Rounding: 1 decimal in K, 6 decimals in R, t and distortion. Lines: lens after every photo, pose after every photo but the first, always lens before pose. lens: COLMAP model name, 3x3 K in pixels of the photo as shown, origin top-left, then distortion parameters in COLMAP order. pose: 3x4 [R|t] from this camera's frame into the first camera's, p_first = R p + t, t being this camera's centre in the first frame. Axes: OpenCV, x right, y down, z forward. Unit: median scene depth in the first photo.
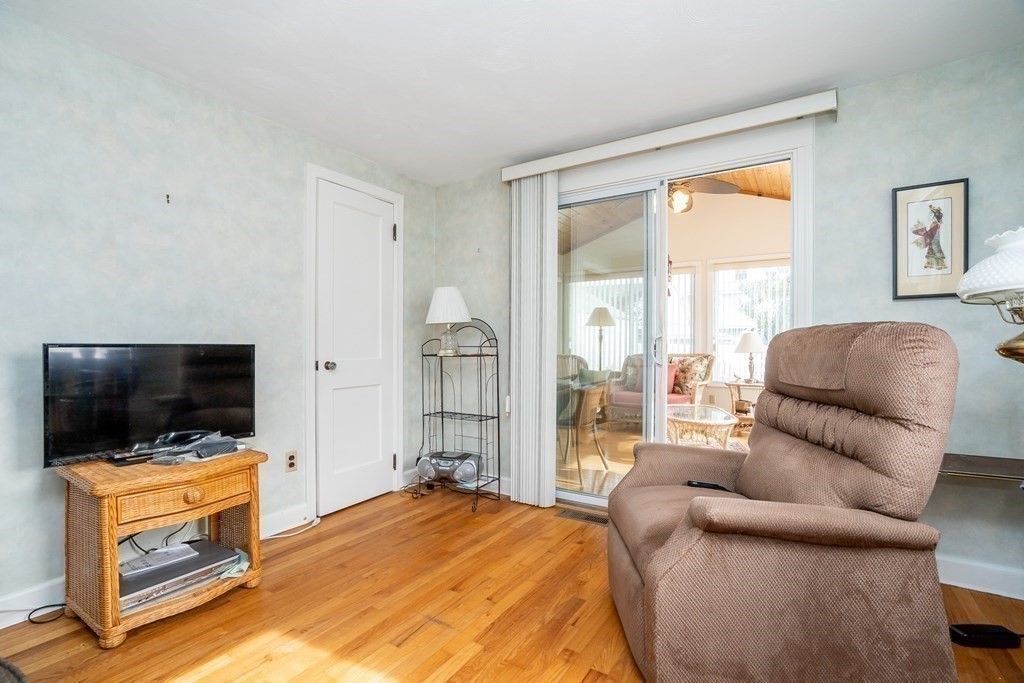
lens RADIAL K [[473.2, 0, 511.1], [0, 473.2, 342.2], [0, 0, 1]] dist [-0.015425, -0.000100]
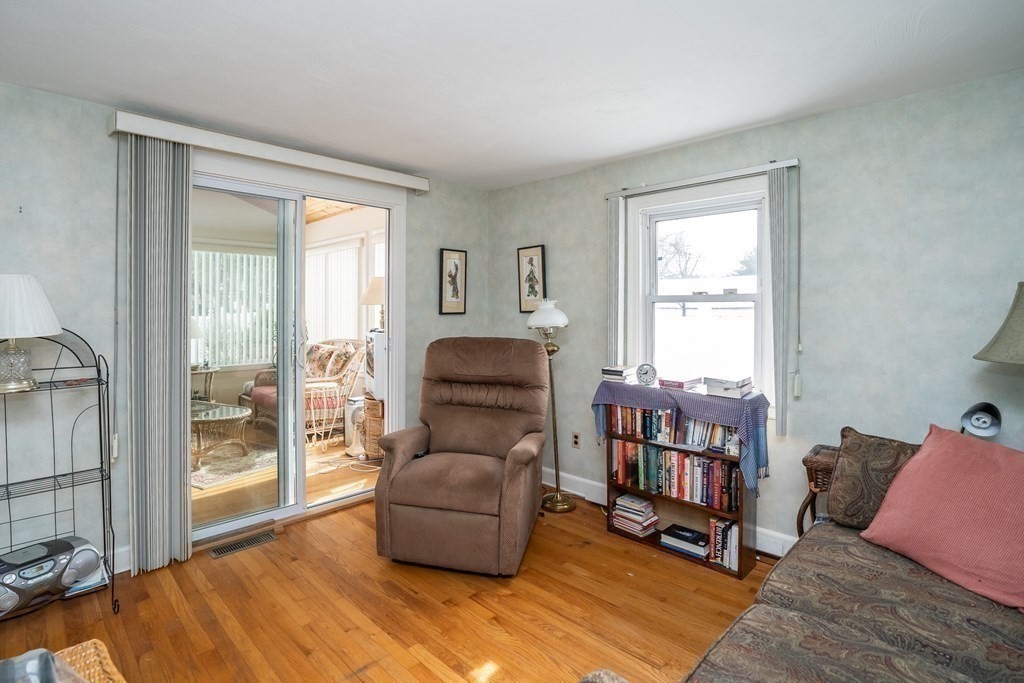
lens RADIAL K [[491.6, 0, 496.8], [0, 491.6, 311.3], [0, 0, 1]] dist [-0.005399, -0.001297]
pose [[0.223521, -0.009680, 0.974651, -0.860377], [-0.014380, 0.999809, 0.013227, -0.129998], [-0.974593, -0.016972, 0.223339, 0.414401]]
